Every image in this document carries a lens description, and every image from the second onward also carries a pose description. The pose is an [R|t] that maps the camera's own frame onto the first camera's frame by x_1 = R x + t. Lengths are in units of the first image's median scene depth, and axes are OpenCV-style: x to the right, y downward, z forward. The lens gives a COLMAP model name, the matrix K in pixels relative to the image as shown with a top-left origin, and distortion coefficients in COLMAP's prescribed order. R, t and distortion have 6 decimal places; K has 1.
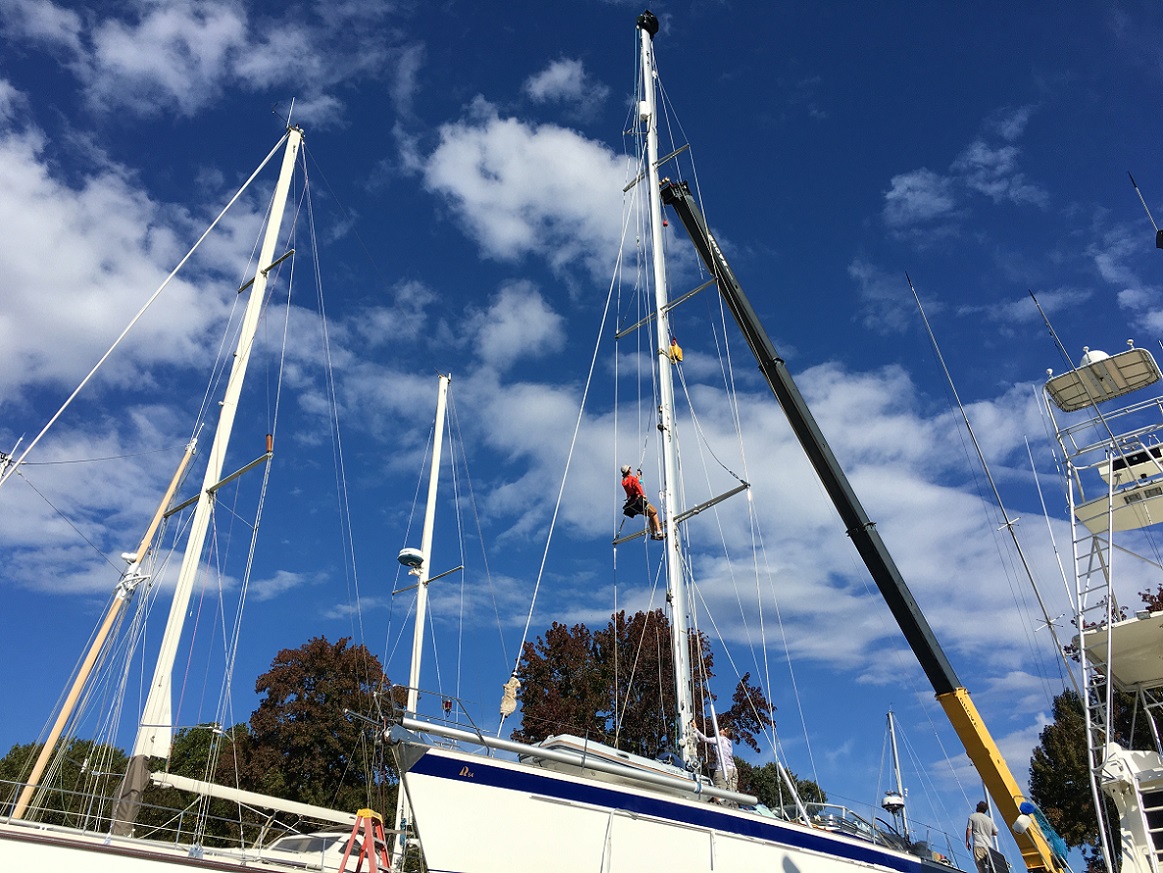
lens RADIAL K [[1003.8, 0, 581.5], [0, 1003.8, 436.5], [0, 0, 1]] dist [0.100570, -0.136961]
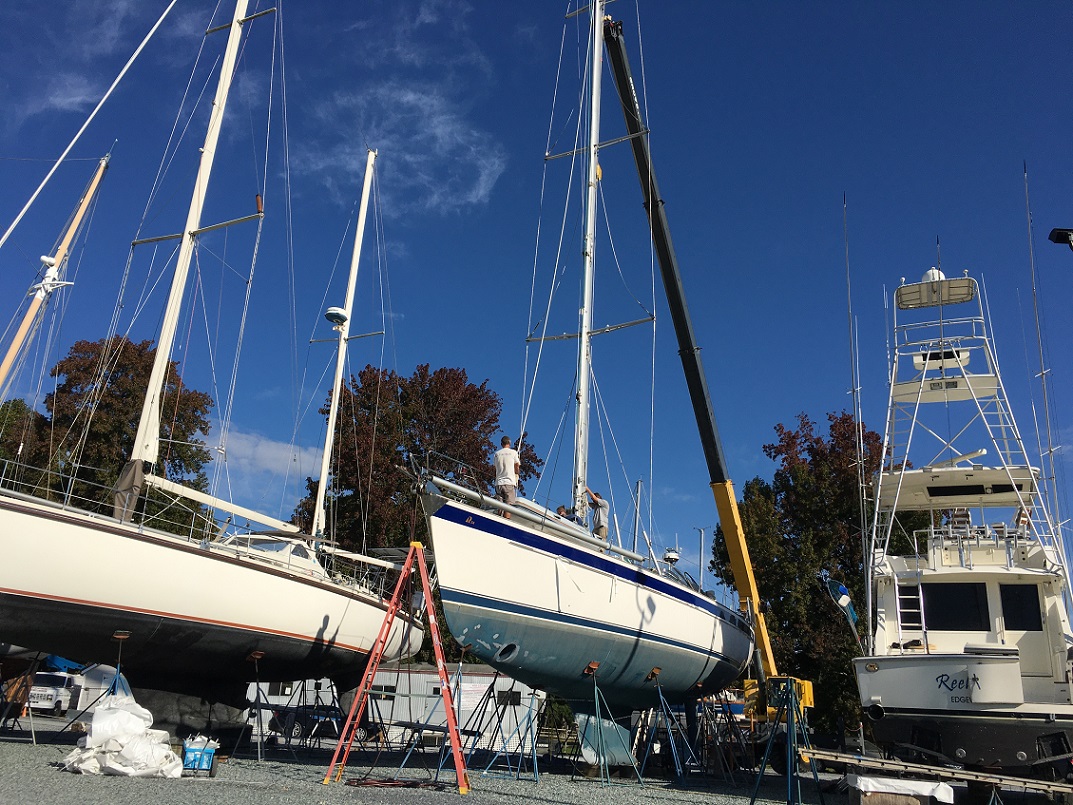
lens RADIAL K [[926.2, 0, 536.5], [0, 926.2, 402.5], [0, 0, 1]] dist [0.100570, -0.136961]
pose [[0.958217, 0.152026, 0.242297, -0.230641], [-0.202386, 0.958934, 0.198710, -0.049008], [-0.202138, -0.239445, 0.949635, -0.085177]]
